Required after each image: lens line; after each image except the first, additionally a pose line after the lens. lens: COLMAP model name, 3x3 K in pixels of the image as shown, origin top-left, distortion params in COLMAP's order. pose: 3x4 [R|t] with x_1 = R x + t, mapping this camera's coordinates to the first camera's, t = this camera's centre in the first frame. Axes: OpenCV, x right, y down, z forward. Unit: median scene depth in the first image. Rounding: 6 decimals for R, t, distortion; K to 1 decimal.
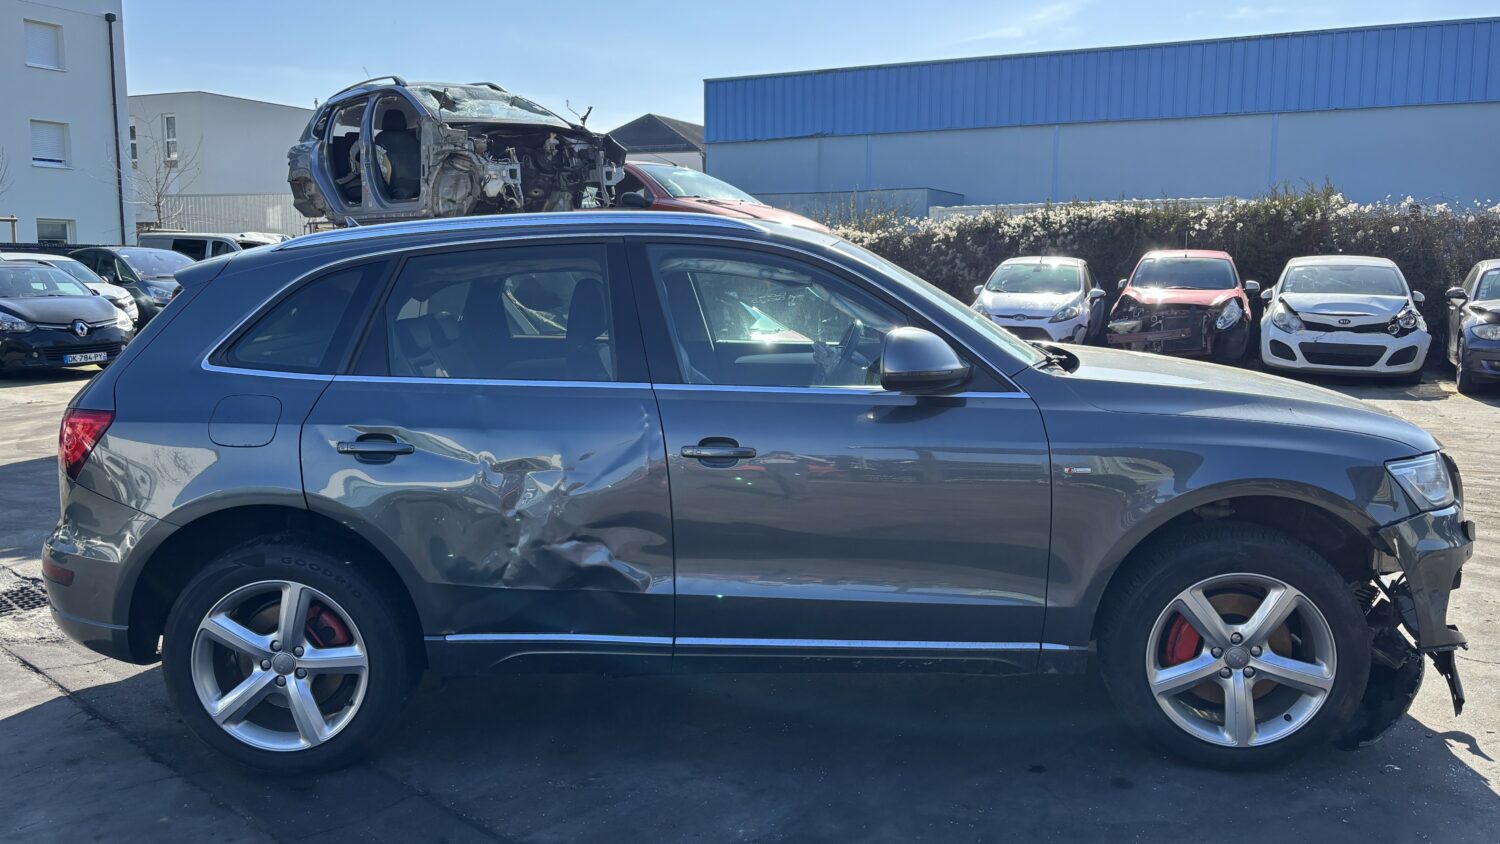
lens RADIAL K [[1200.6, 0, 750.0], [0, 1200.6, 381.1], [0, 0, 1]] dist [0.094911, -0.174800]
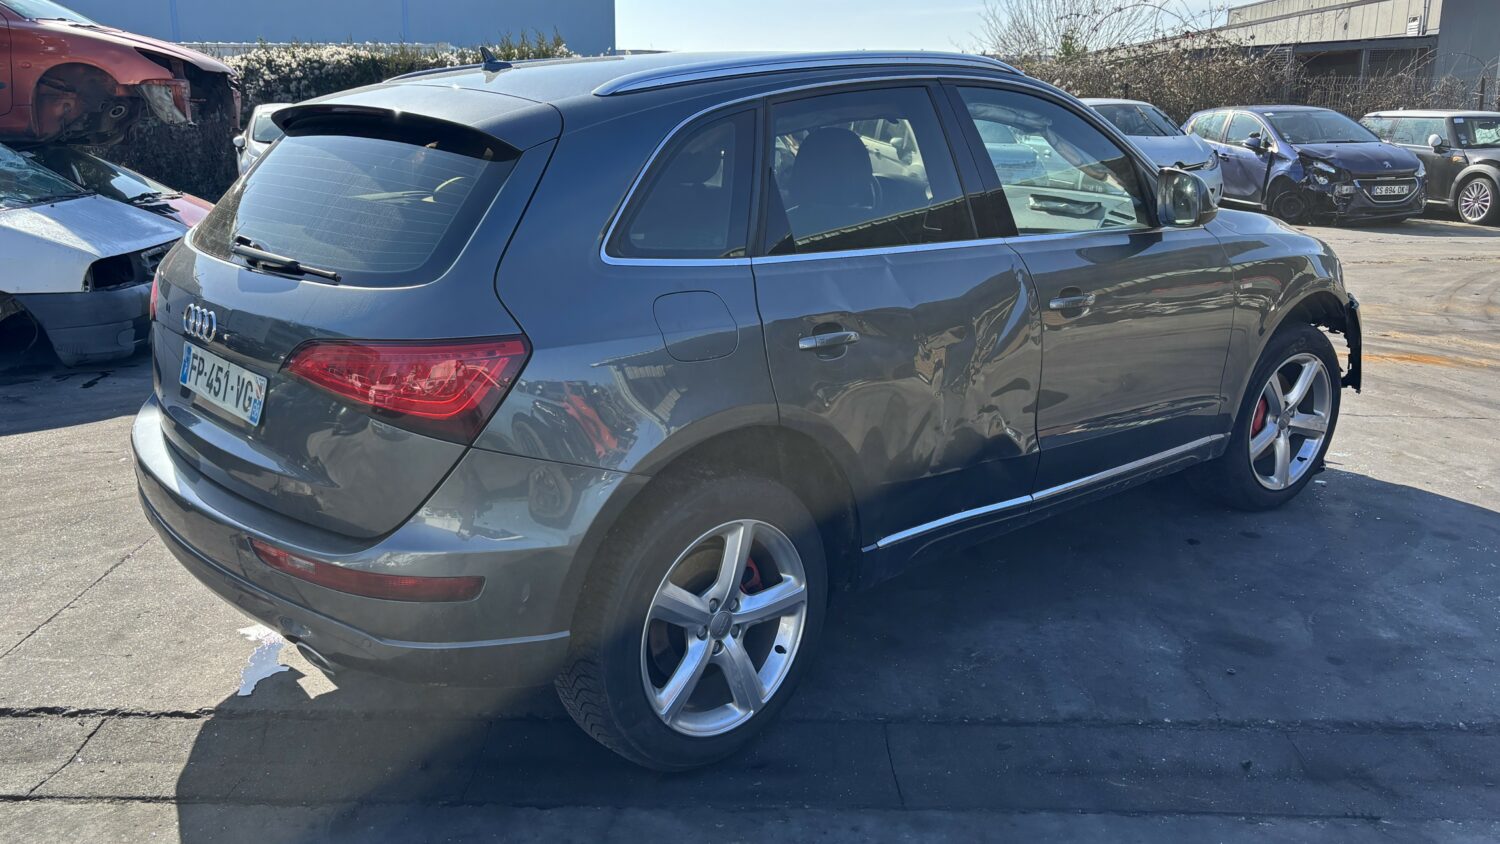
lens RADIAL K [[1238.8, 0, 755.0], [0, 1238.8, 375.1], [0, 0, 1]] dist [0.068088, -0.110896]
pose [[0.753912, -0.143293, 0.641158, -0.120052], [0.071484, 0.988022, 0.136759, -0.005434], [-0.653074, -0.057272, 0.755125, 0.052557]]
